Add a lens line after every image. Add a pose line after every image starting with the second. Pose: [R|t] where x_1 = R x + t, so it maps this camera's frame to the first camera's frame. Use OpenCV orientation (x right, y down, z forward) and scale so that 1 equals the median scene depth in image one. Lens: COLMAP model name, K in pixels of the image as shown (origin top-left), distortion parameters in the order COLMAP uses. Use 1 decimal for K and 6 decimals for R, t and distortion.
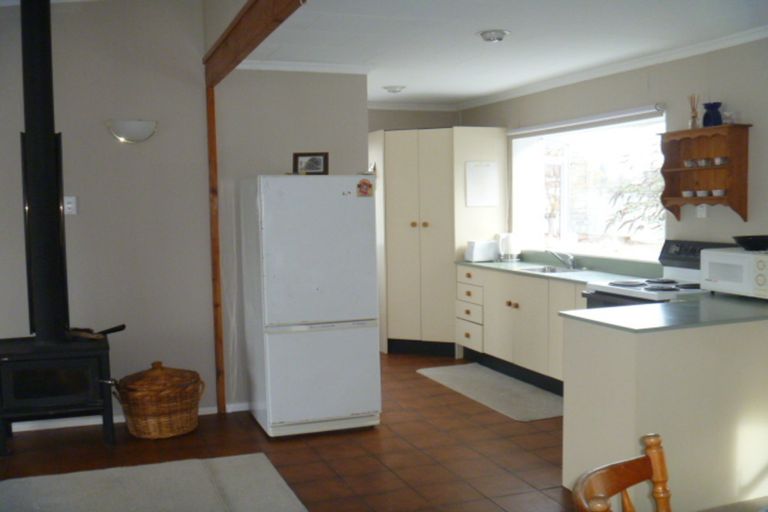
lens RADIAL K [[800.9, 0, 385.1], [0, 800.9, 256.5], [0, 0, 1]] dist [-0.091443, 0.000000]
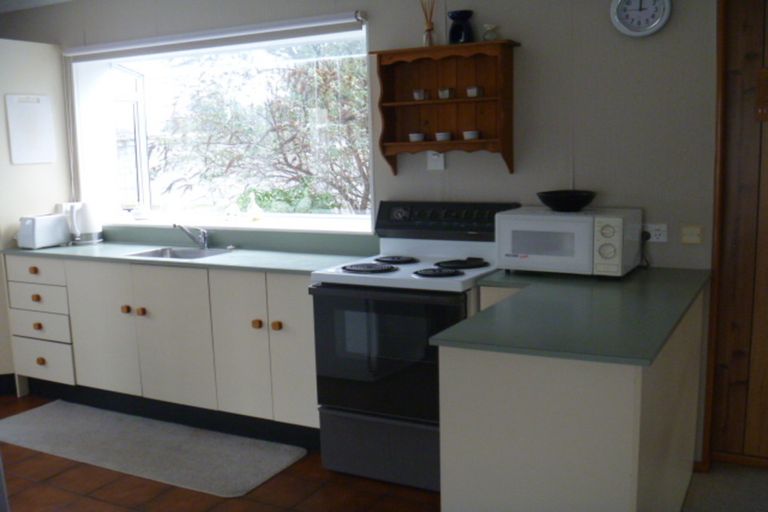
lens RADIAL K [[800.9, 0, 367.6], [0, 800.9, 282.0], [0, 0, 1]] dist [-0.091443, 0.000000]
pose [[0.756256, -0.107739, 0.645345, -0.117805], [0.053904, 0.993256, 0.102654, -0.020238], [-0.652052, -0.042846, 0.756963, 0.382764]]
